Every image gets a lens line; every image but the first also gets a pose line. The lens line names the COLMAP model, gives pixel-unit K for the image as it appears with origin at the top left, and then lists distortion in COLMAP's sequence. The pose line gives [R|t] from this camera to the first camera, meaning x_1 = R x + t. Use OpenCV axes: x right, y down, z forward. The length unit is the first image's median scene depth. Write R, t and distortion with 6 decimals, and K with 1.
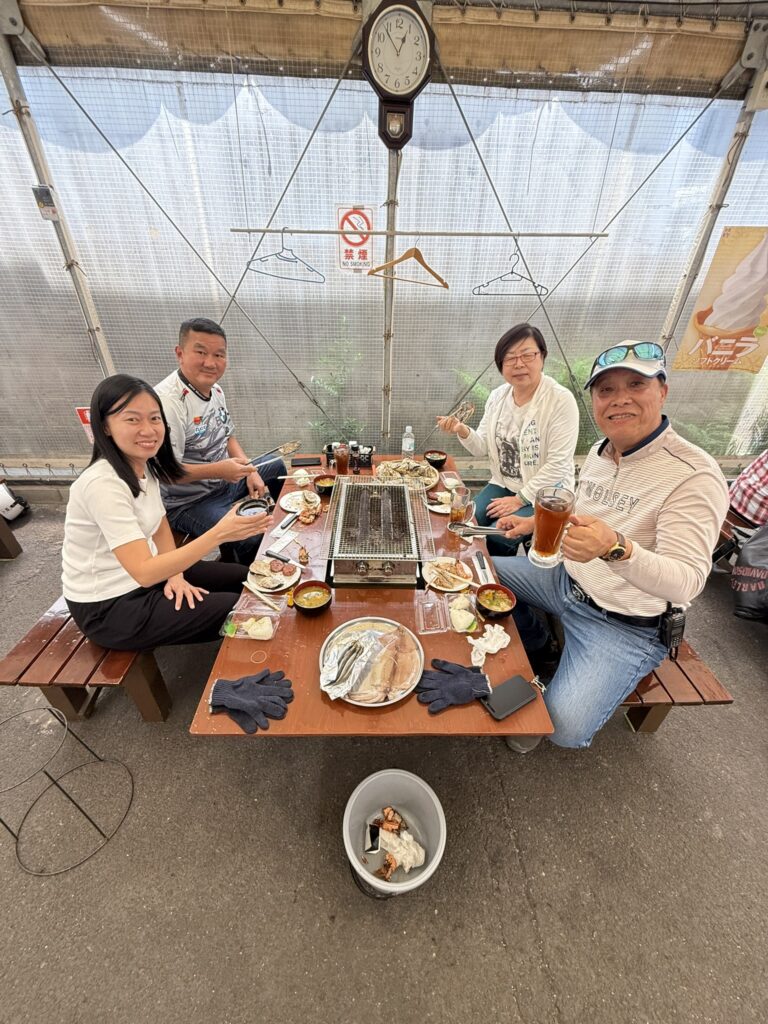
lens RADIAL K [[410.2, 0, 384.0], [0, 410.2, 512.0], [0, 0, 1]] dist [0.008691, -0.000122]
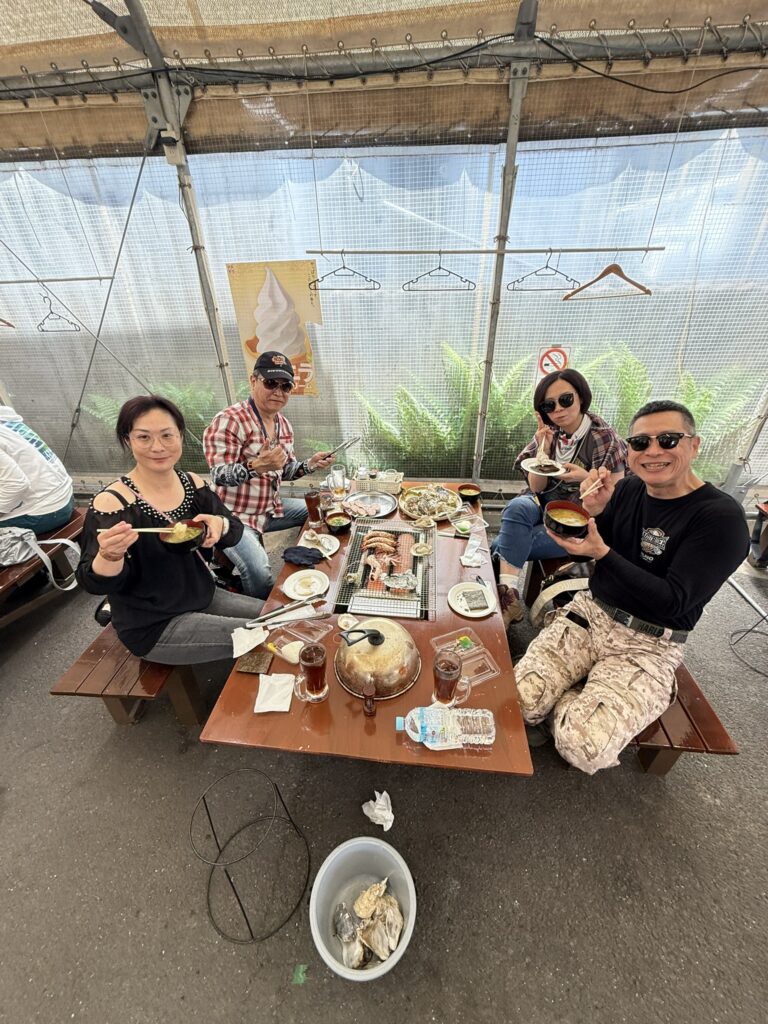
lens RADIAL K [[420.5, 0, 384.0], [0, 420.5, 512.0], [0, 0, 1]] dist [0.000146, -0.000123]
pose [[0.992746, 0.013524, -0.119472, 1.285193], [-0.017715, 0.999262, -0.034089, -0.023548], [0.118922, 0.035958, 0.992252, 0.002990]]
